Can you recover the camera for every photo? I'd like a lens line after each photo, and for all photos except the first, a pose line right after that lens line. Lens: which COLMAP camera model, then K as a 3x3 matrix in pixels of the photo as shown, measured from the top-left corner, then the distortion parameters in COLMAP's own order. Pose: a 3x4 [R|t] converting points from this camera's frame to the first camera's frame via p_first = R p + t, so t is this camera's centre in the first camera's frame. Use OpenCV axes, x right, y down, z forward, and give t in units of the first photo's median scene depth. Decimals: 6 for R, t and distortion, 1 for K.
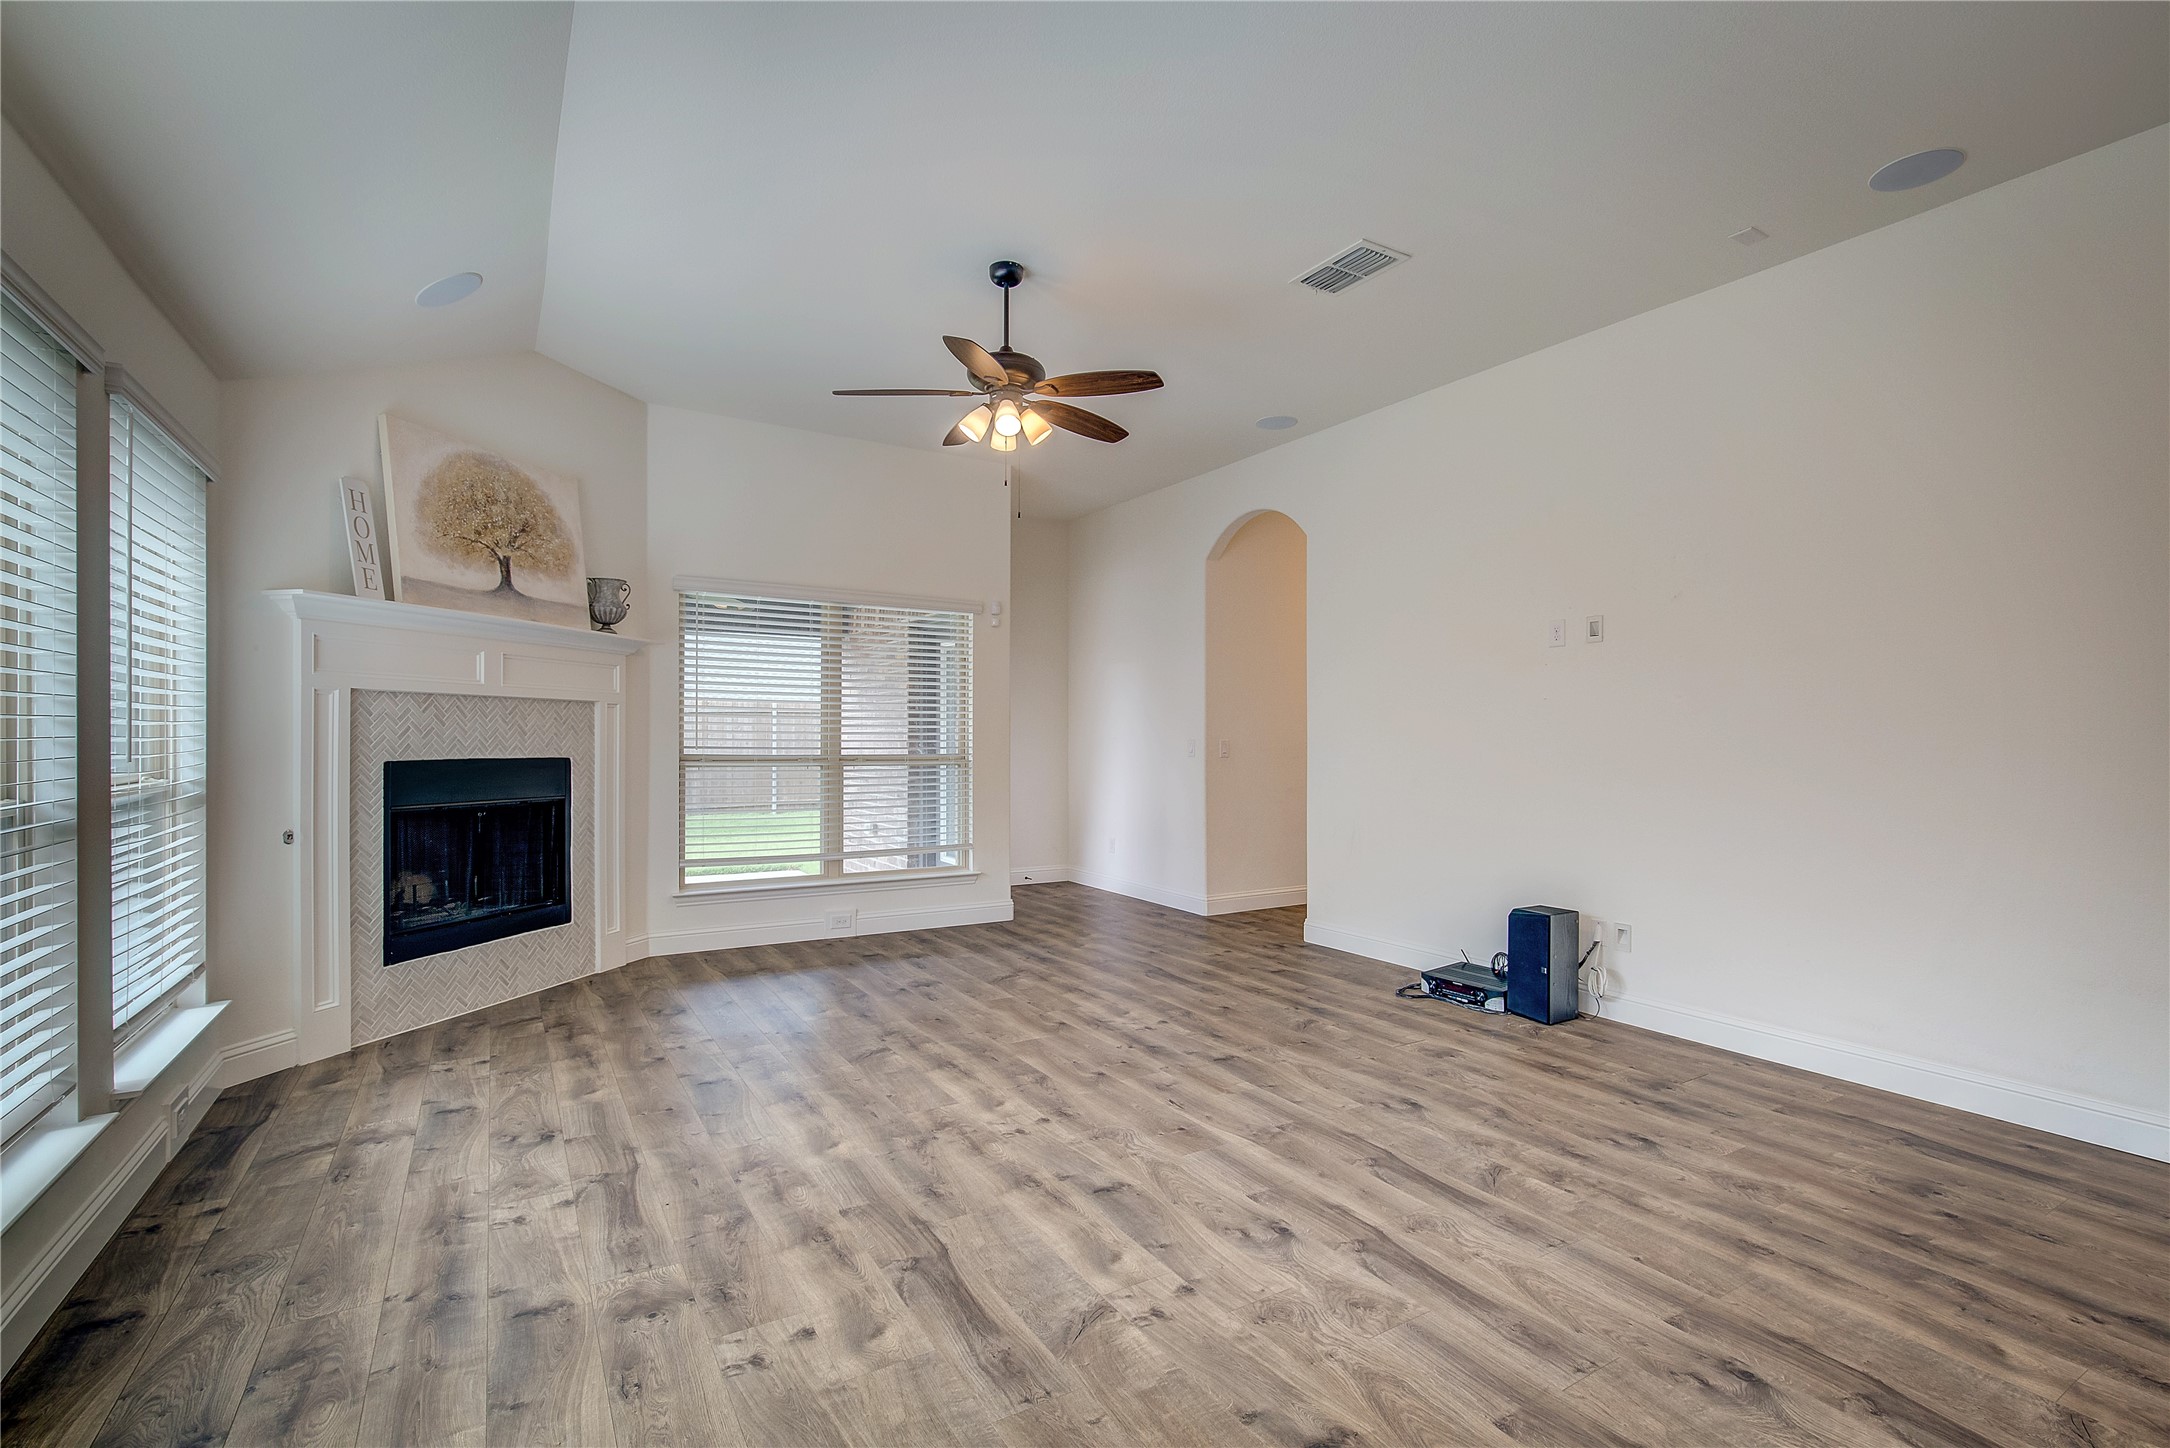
lens RADIAL K [[981.1, 0, 1099.1], [0, 981.1, 733.5], [0, 0, 1]] dist [-0.002828, 0.000808]
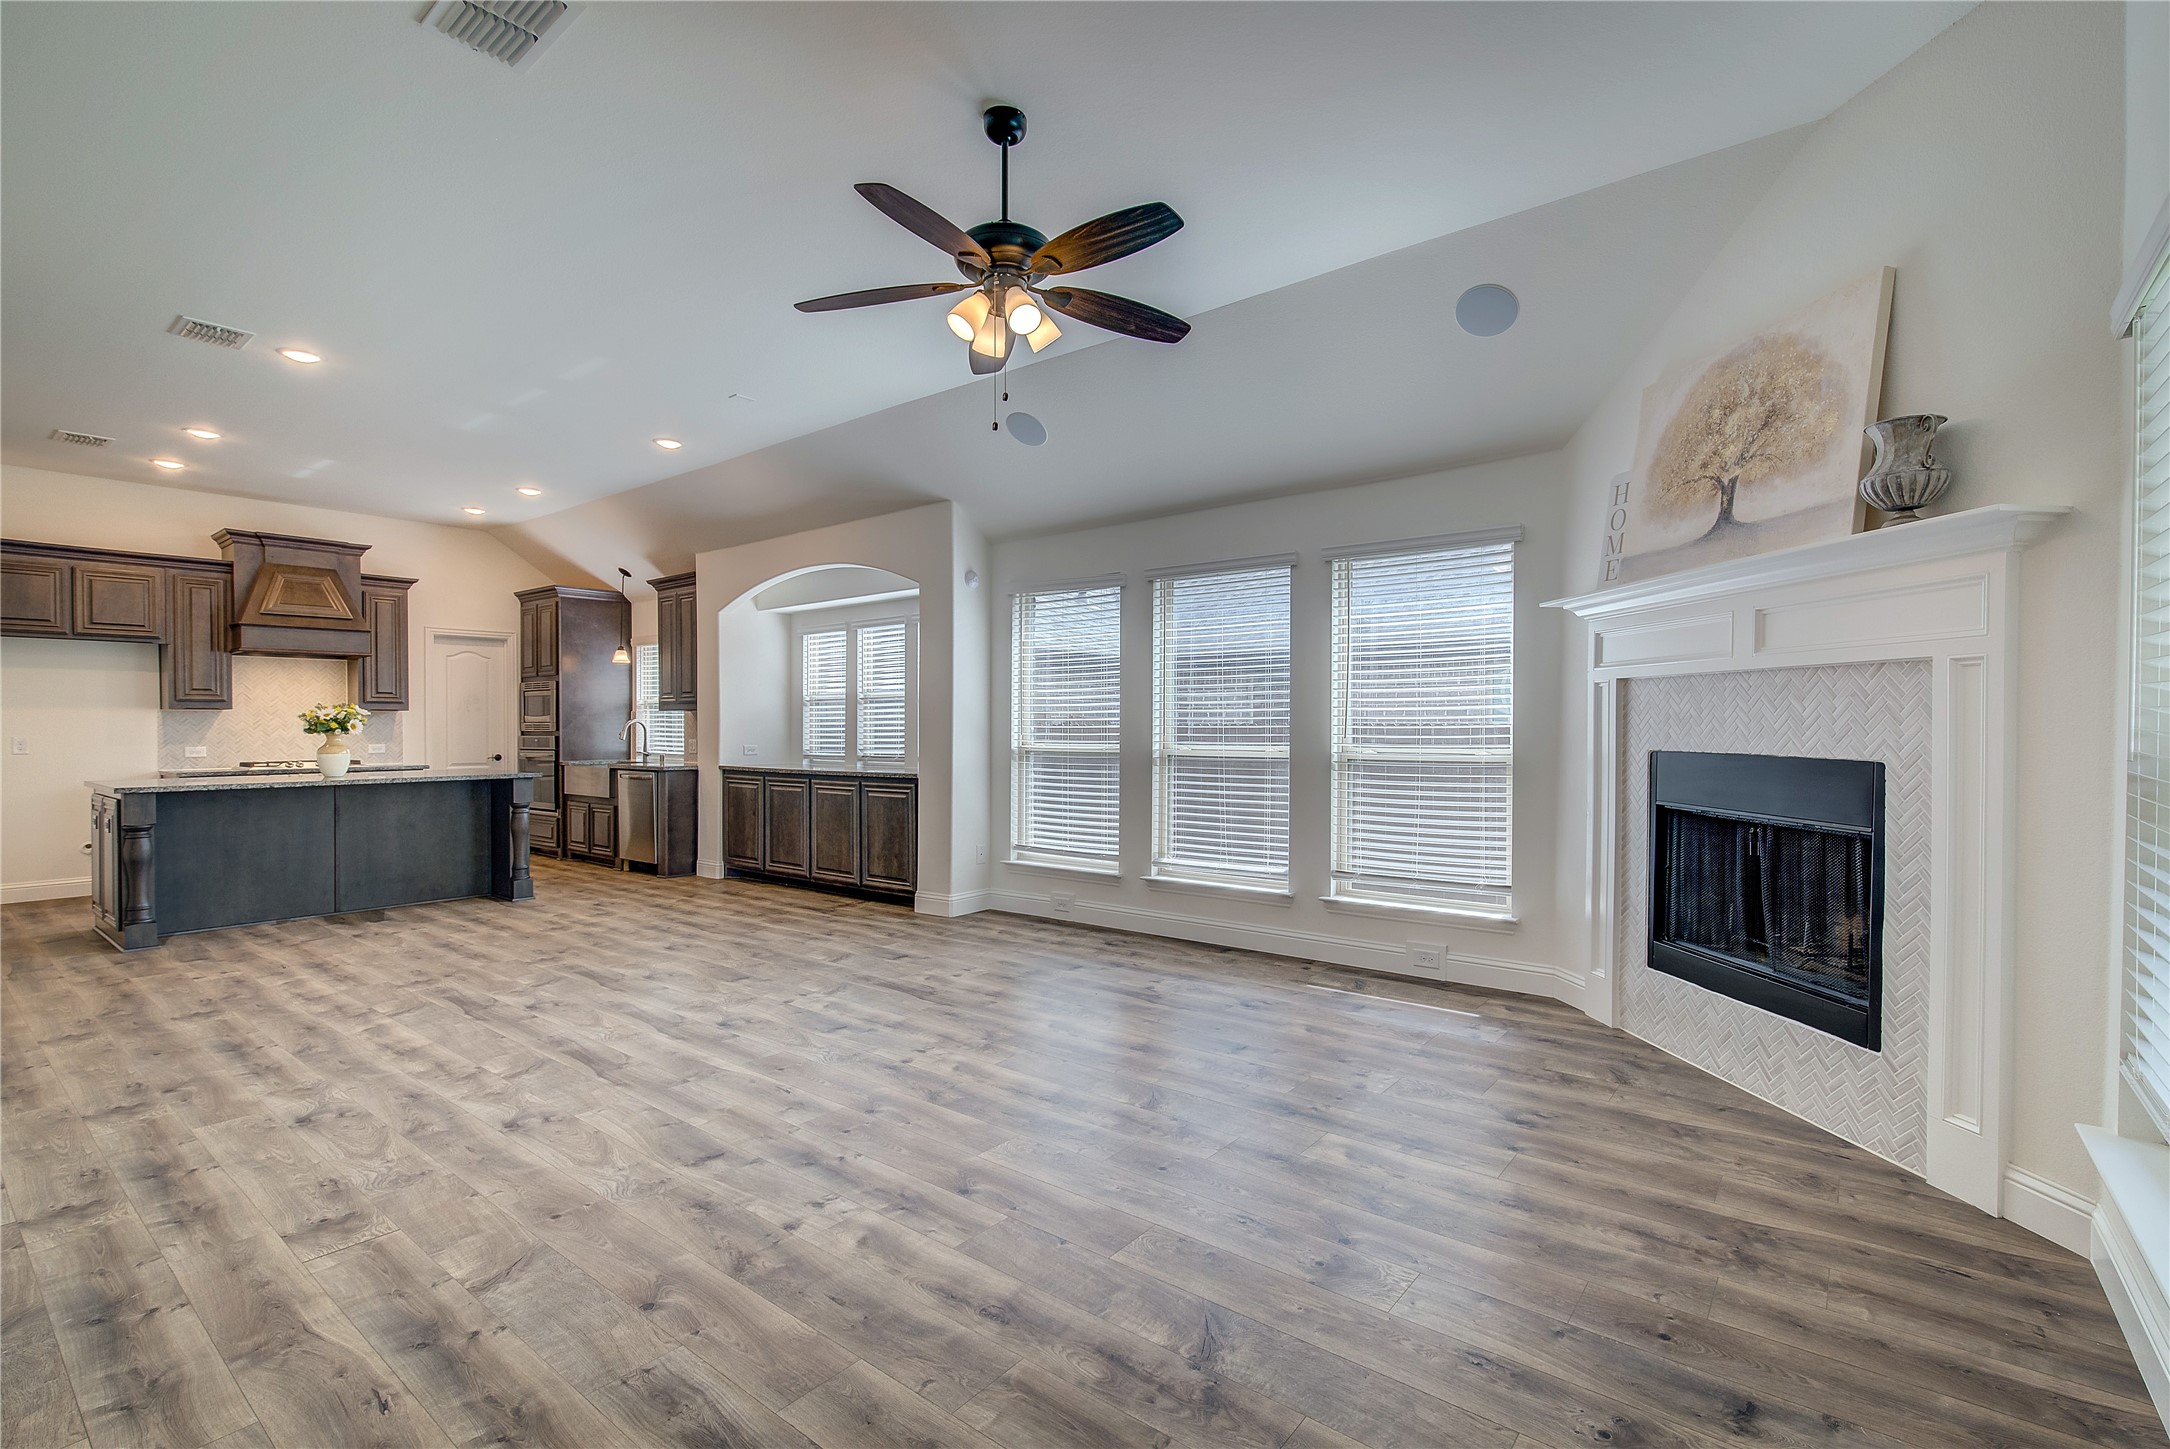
lens RADIAL K [[981.1, 0, 1099.1], [0, 981.1, 734.0], [0, 0, 1]] dist [-0.002828, 0.000808]
pose [[-0.939207, 0.000882, -0.343349, 0.097333], [-0.000765, 0.999989, 0.004661, 0.006885], [0.343349, 0.004641, -0.939196, 1.674421]]
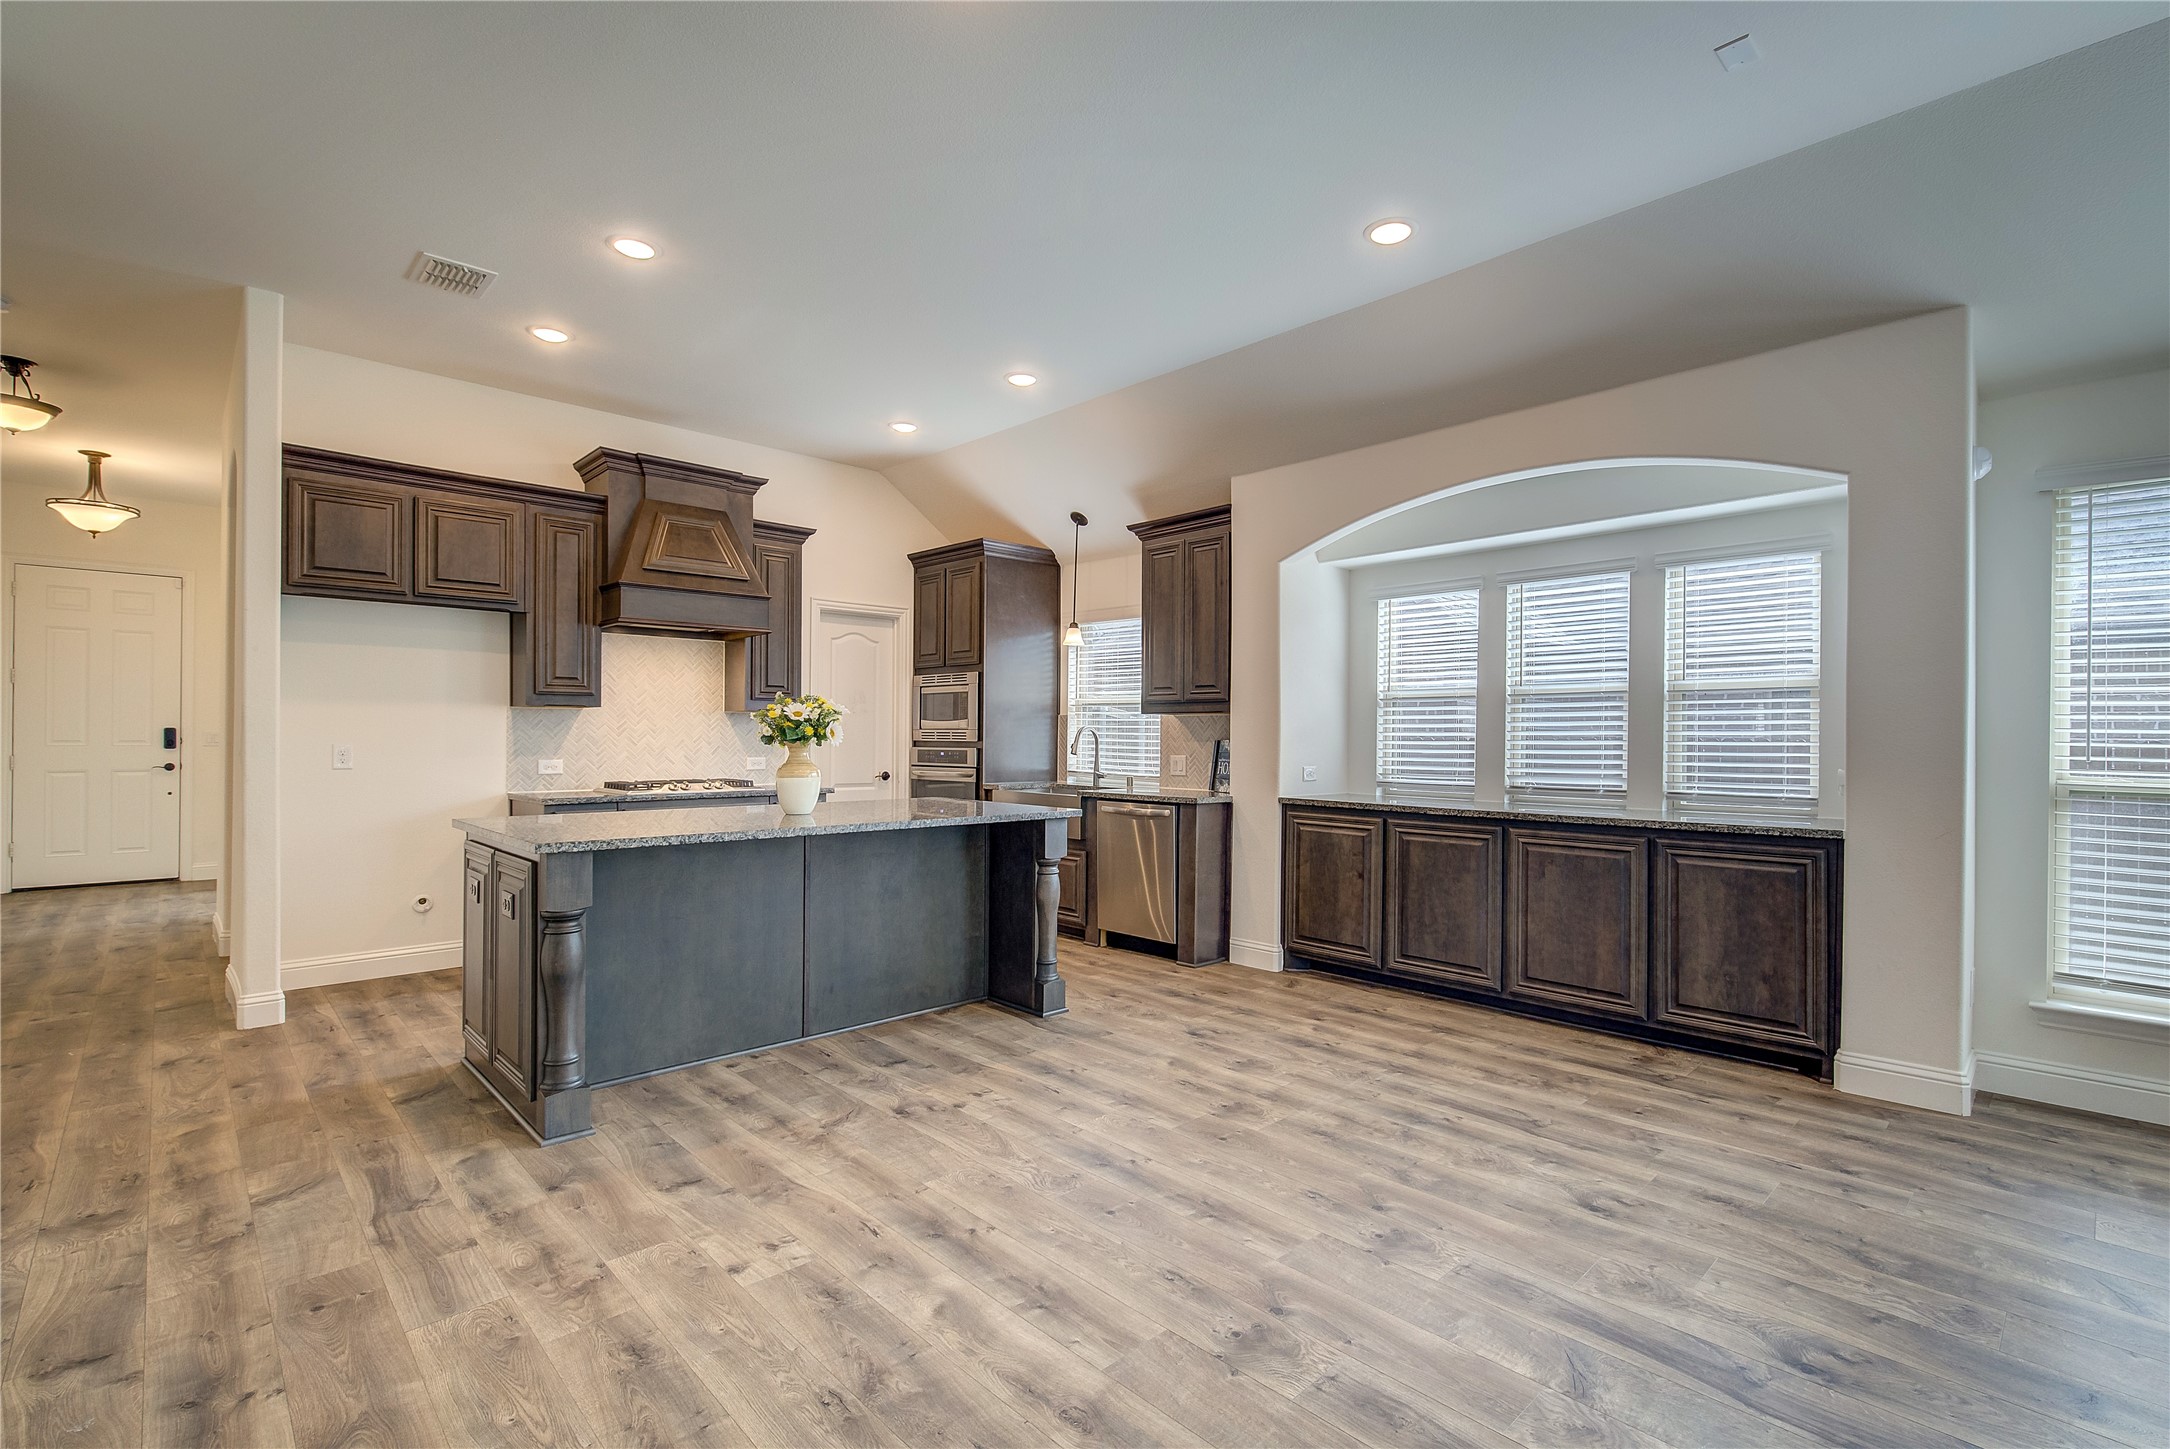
lens RADIAL K [[981.1, 0, 1099.1], [0, 981.1, 734.0], [0, 0, 1]] dist [-0.002828, 0.000808]
pose [[-0.977349, -0.011053, -0.211345, 0.640504], [-0.010226, 0.999935, -0.005007, 0.005984], [0.211387, -0.002733, -0.977399, 0.766507]]
